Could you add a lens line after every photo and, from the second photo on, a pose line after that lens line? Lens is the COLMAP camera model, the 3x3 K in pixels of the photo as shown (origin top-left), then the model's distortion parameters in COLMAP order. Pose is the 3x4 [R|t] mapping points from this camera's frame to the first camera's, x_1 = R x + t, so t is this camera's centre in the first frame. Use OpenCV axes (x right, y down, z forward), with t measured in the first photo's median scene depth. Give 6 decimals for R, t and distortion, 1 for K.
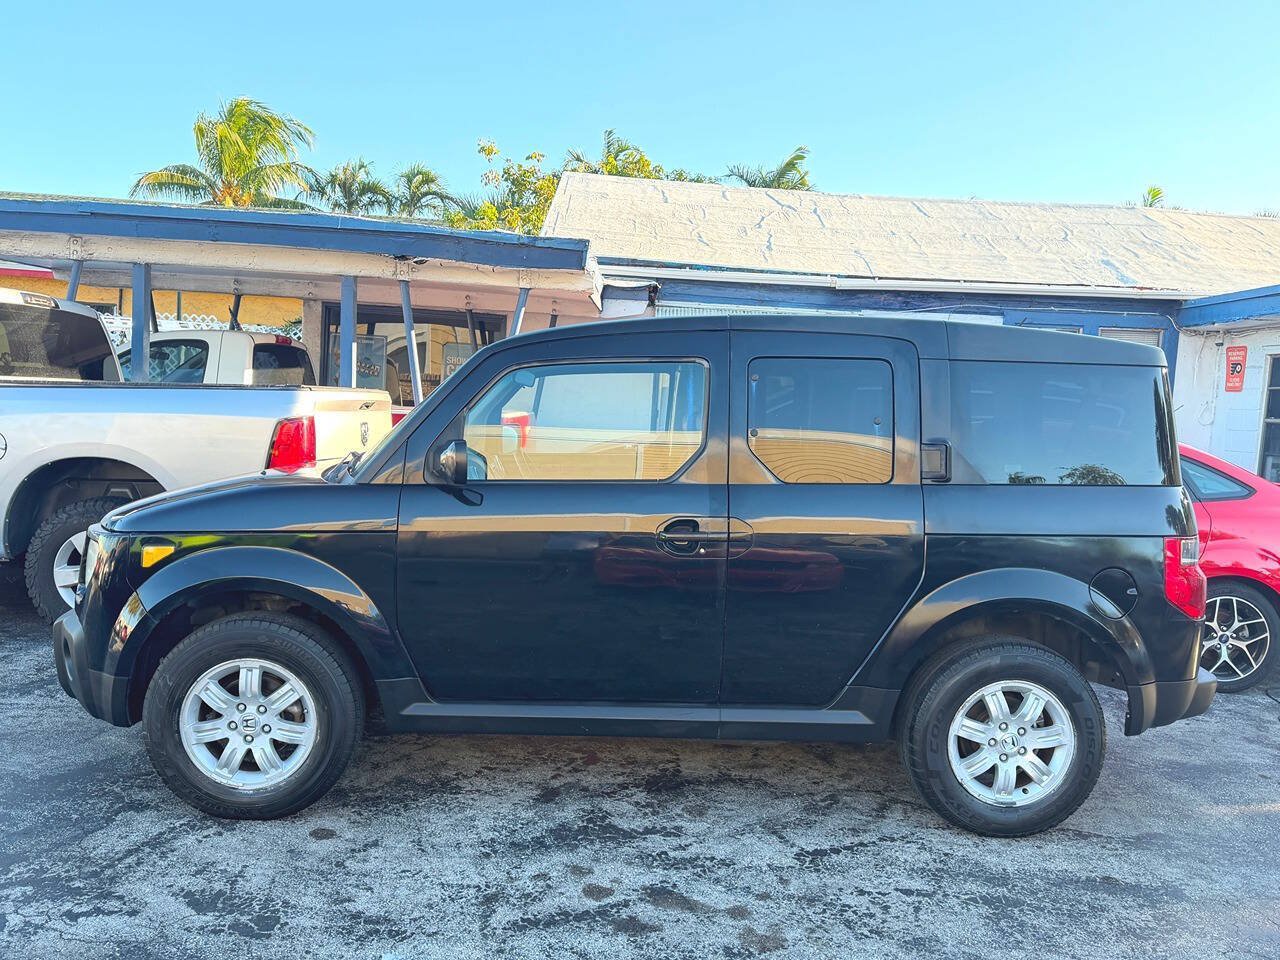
lens RADIAL K [[1000.5, 0, 640.0], [0, 1000.5, 480.0], [0, 0, 1]] dist [0.048908, -0.088602]
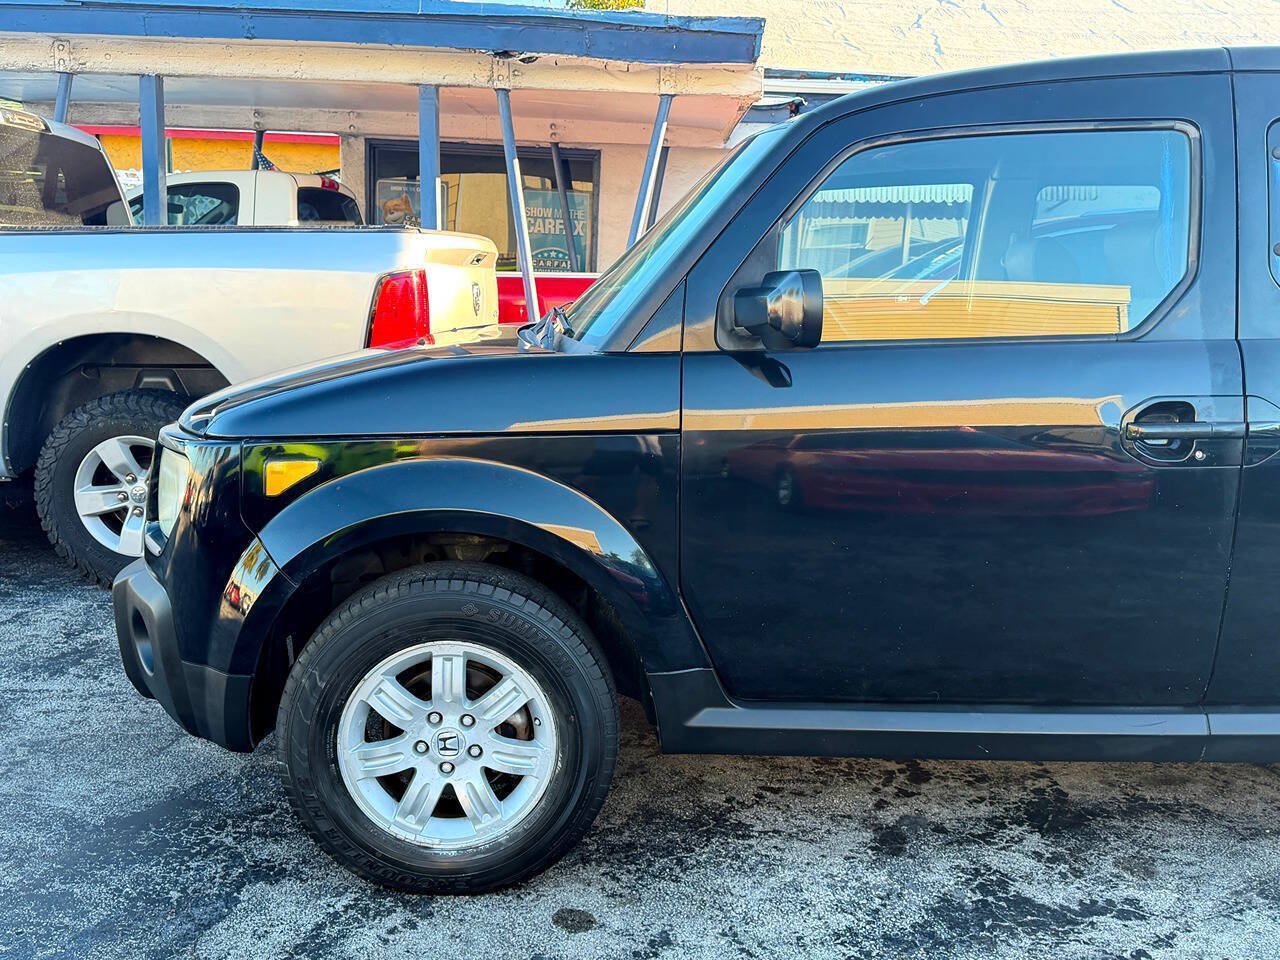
lens RADIAL K [[1113.0, 0, 633.7], [0, 1113.0, 478.0], [0, 0, 1]] dist [0.168952, -0.364390]
pose [[0.999353, -0.014140, -0.033073, -0.246519], [0.017160, 0.995529, 0.092883, 0.017036], [0.031612, -0.093390, 0.995128, 0.328648]]
